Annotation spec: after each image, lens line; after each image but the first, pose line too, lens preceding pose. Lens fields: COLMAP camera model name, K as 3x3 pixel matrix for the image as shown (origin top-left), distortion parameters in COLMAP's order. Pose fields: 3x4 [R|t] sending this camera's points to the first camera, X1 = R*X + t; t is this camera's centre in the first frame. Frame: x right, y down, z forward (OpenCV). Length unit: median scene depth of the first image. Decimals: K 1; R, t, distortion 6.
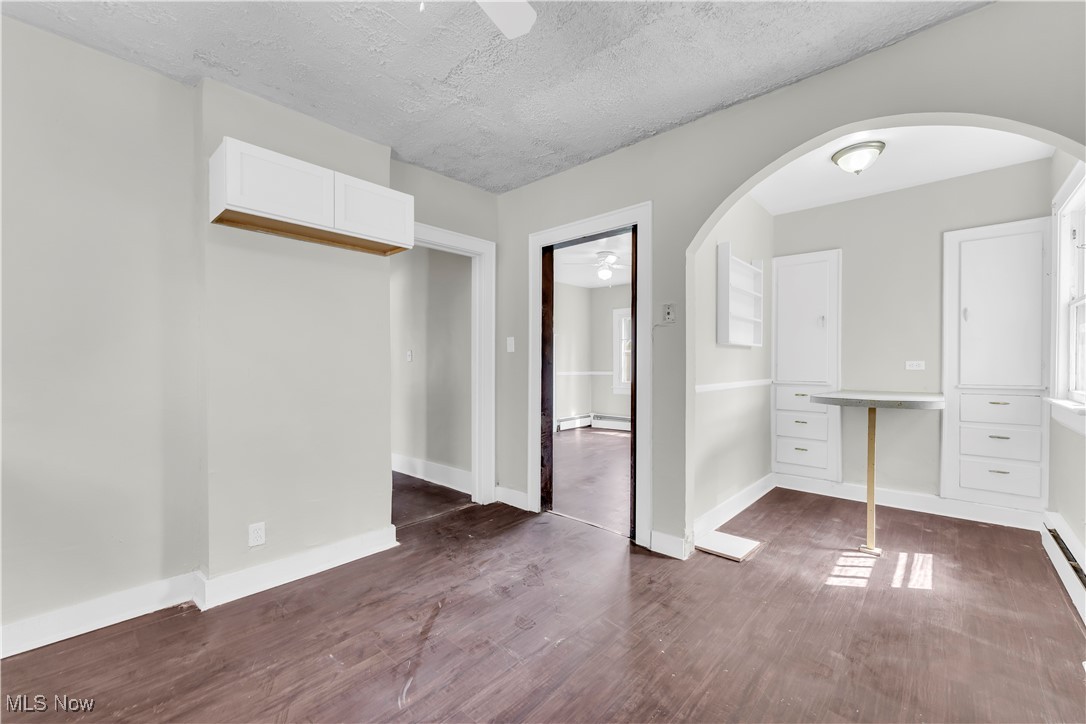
lens RADIAL K [[439.8, 0, 535.2], [0, 439.8, 368.3], [0, 0, 1]] dist [0.001302, 0.000125]
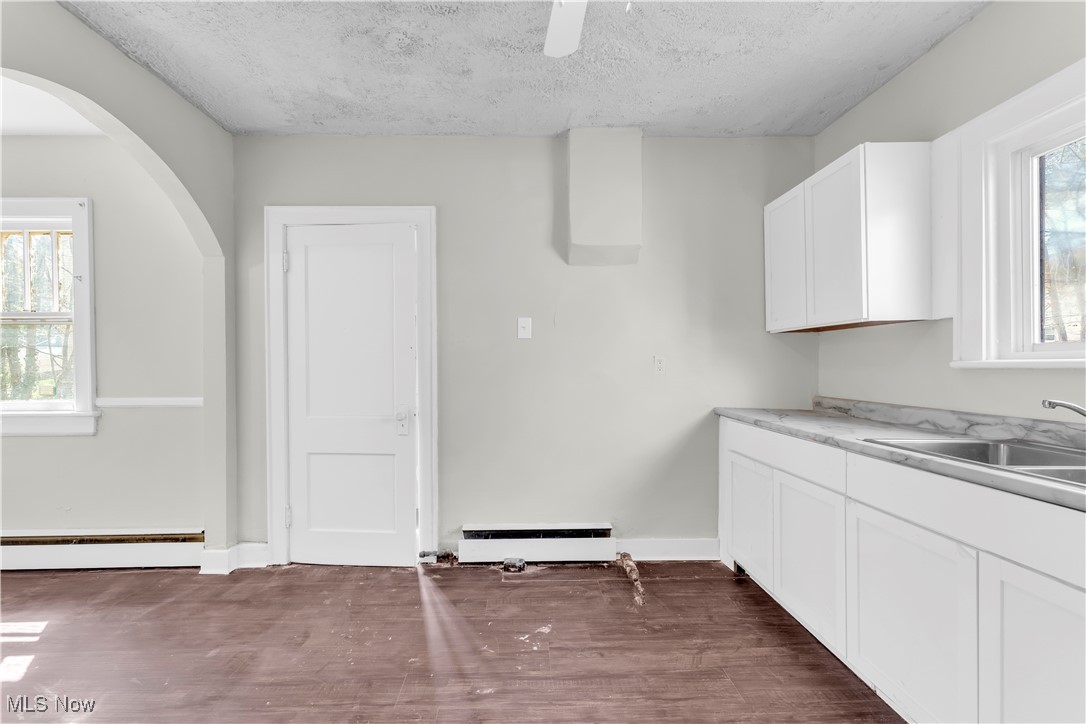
lens RADIAL K [[439.8, 0, 535.2], [0, 439.8, 368.3], [0, 0, 1]] dist [0.001302, 0.000125]
pose [[-0.699117, -0.001237, 0.715006, -0.578253], [0.011191, 0.999857, 0.012672, -0.034254], [-0.714919, 0.016860, -0.699004, 1.112582]]
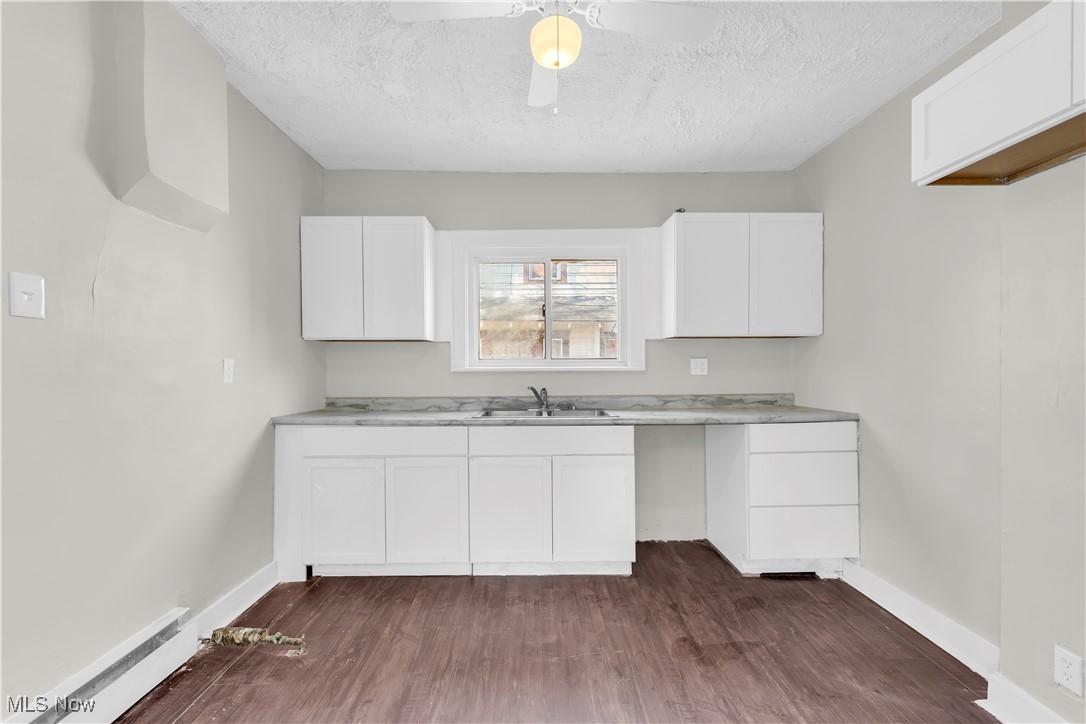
lens RADIAL K [[439.8, 0, 535.2], [0, 439.8, 368.3], [0, 0, 1]] dist [0.001302, 0.000125]
pose [[-0.733019, 0.005278, -0.680188, 0.372387], [-0.002310, 0.999945, 0.010249, -0.042808], [0.680205, 0.009084, -0.732966, 1.179683]]
